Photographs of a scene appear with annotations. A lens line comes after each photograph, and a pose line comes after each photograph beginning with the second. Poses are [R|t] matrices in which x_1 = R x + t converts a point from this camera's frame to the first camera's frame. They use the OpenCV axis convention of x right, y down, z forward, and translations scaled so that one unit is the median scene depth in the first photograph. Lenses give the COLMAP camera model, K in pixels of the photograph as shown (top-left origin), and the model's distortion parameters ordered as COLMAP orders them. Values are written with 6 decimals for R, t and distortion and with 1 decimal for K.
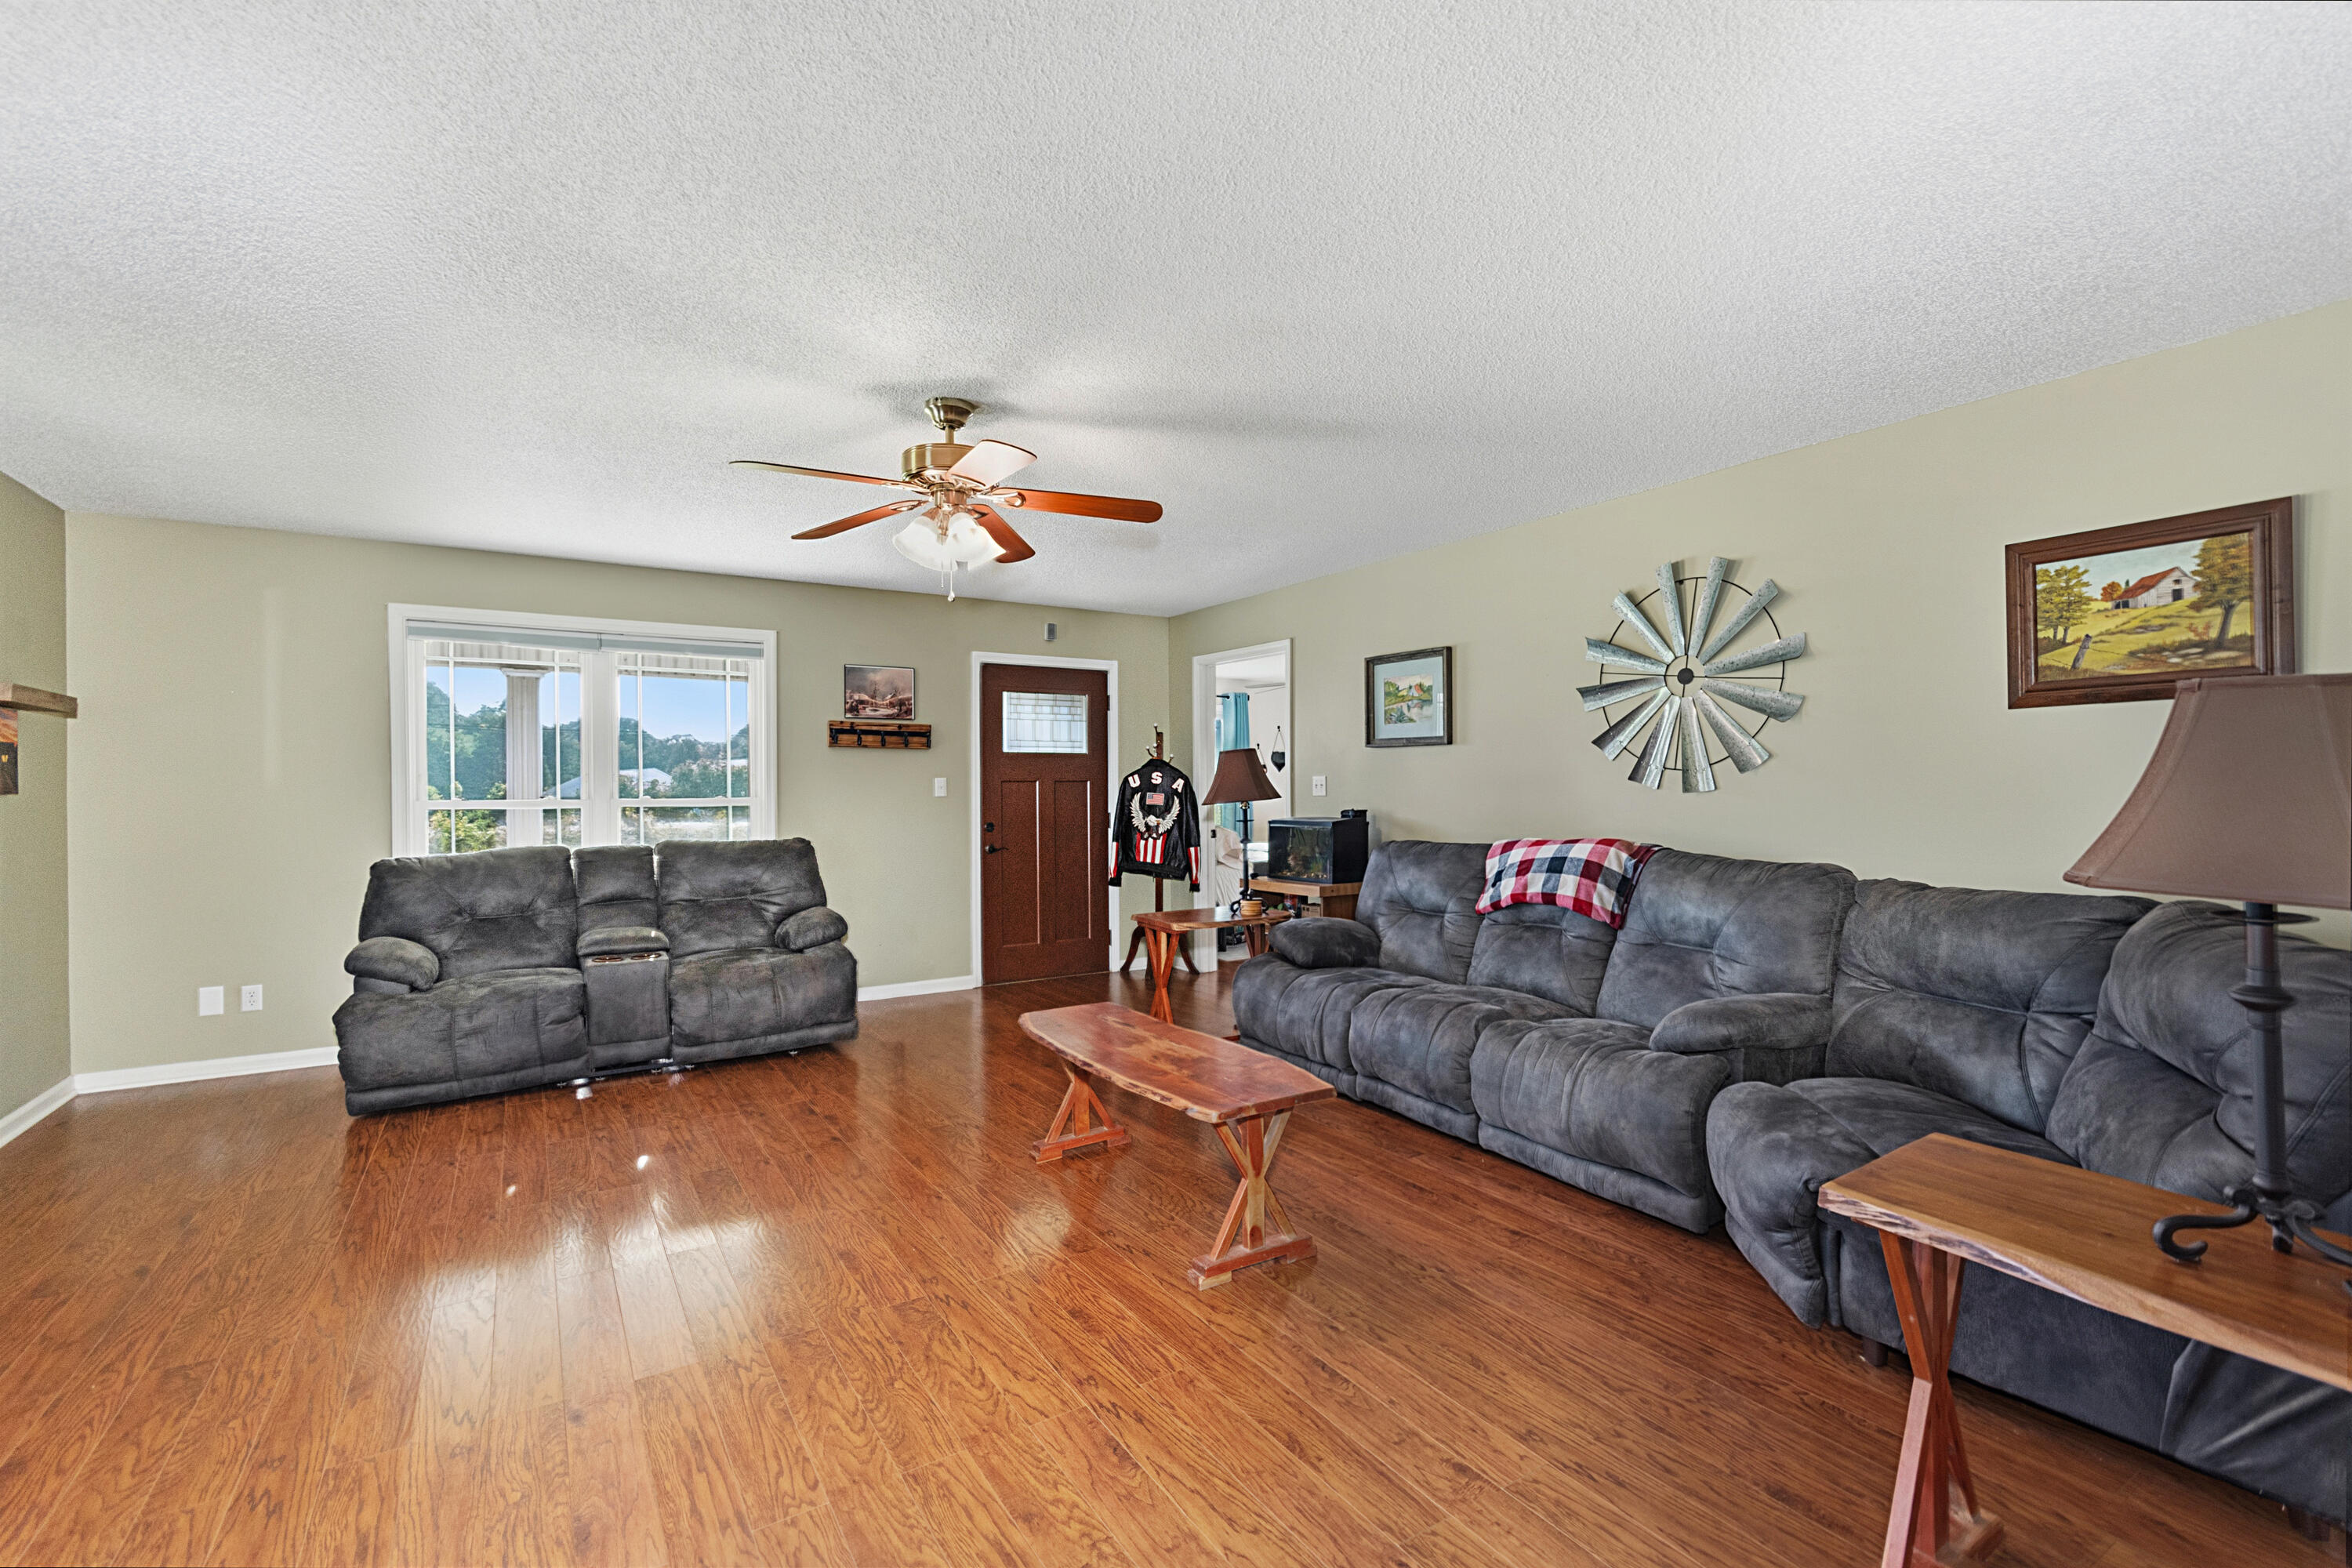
lens RADIAL K [[1045.5, 0, 1198.6], [0, 1045.5, 782.9], [0, 0, 1]] dist [-0.000342, -0.000178]
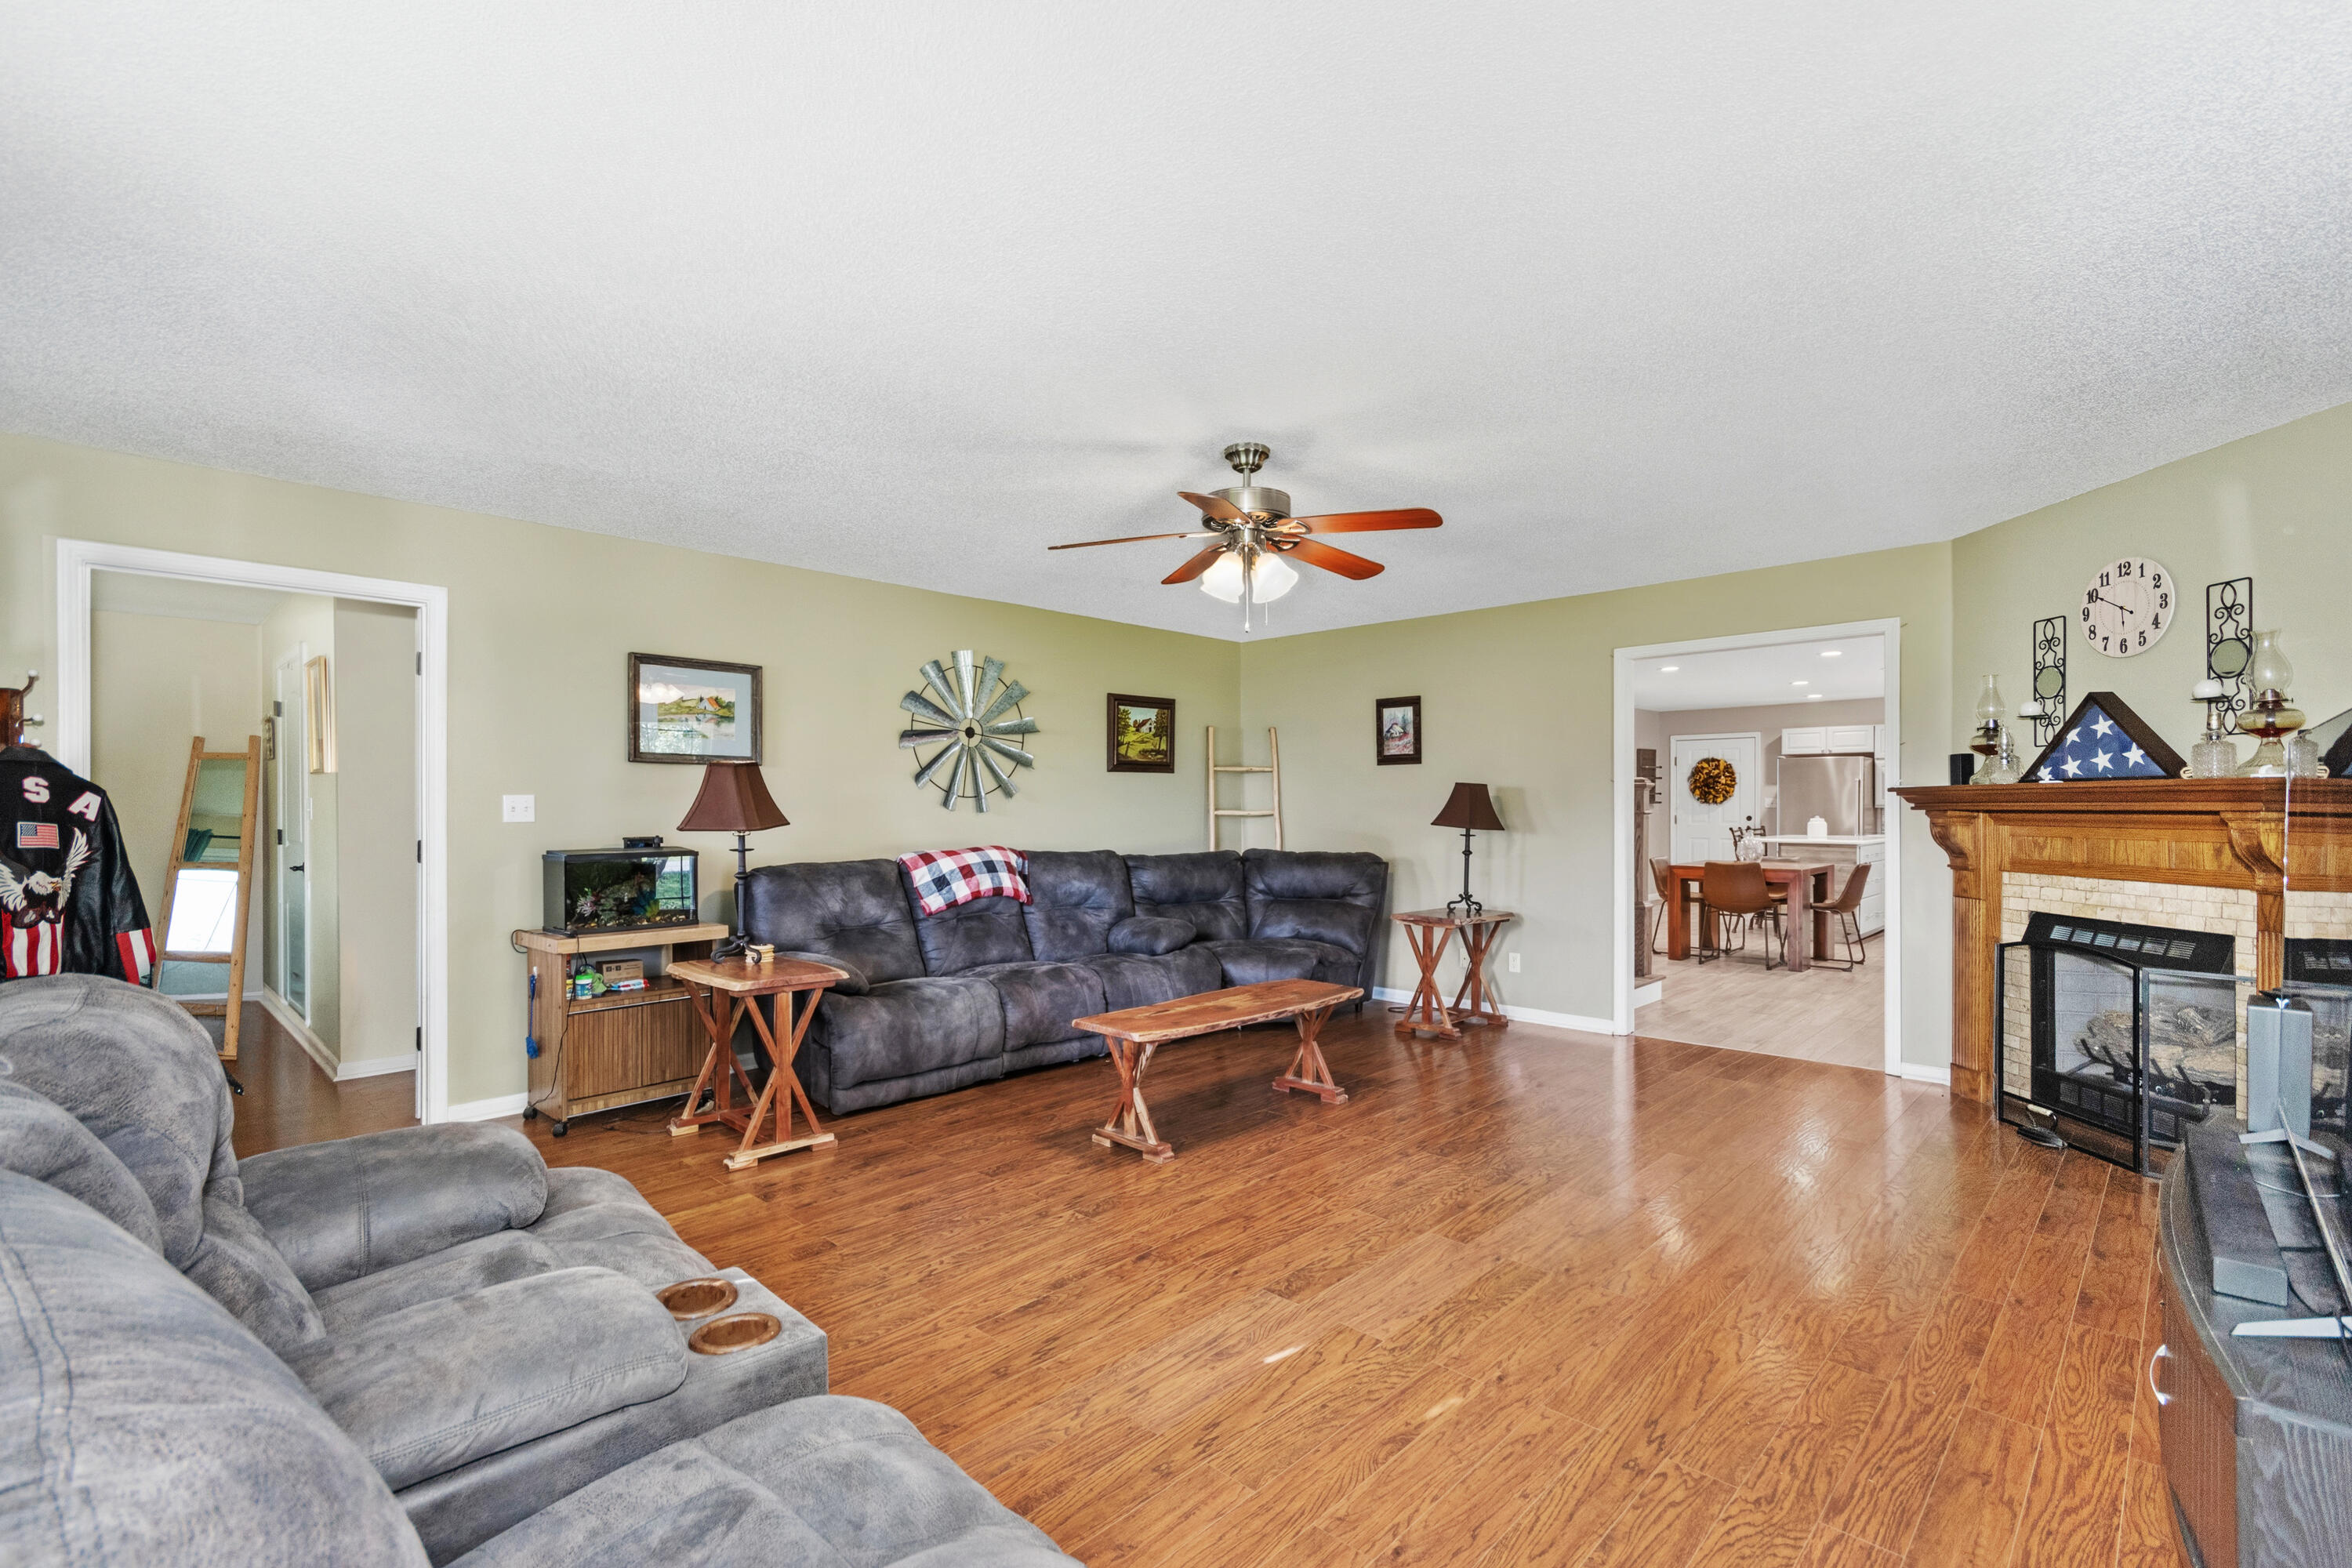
lens RADIAL K [[1045.5, 0, 1198.6], [0, 1045.5, 782.9], [0, 0, 1]] dist [-0.000342, -0.000178]
pose [[-0.235937, 0.026564, 0.971405, -1.016401], [-0.001479, 0.999615, -0.027695, 0.006984], [-0.971767, -0.007971, -0.235807, 1.035964]]
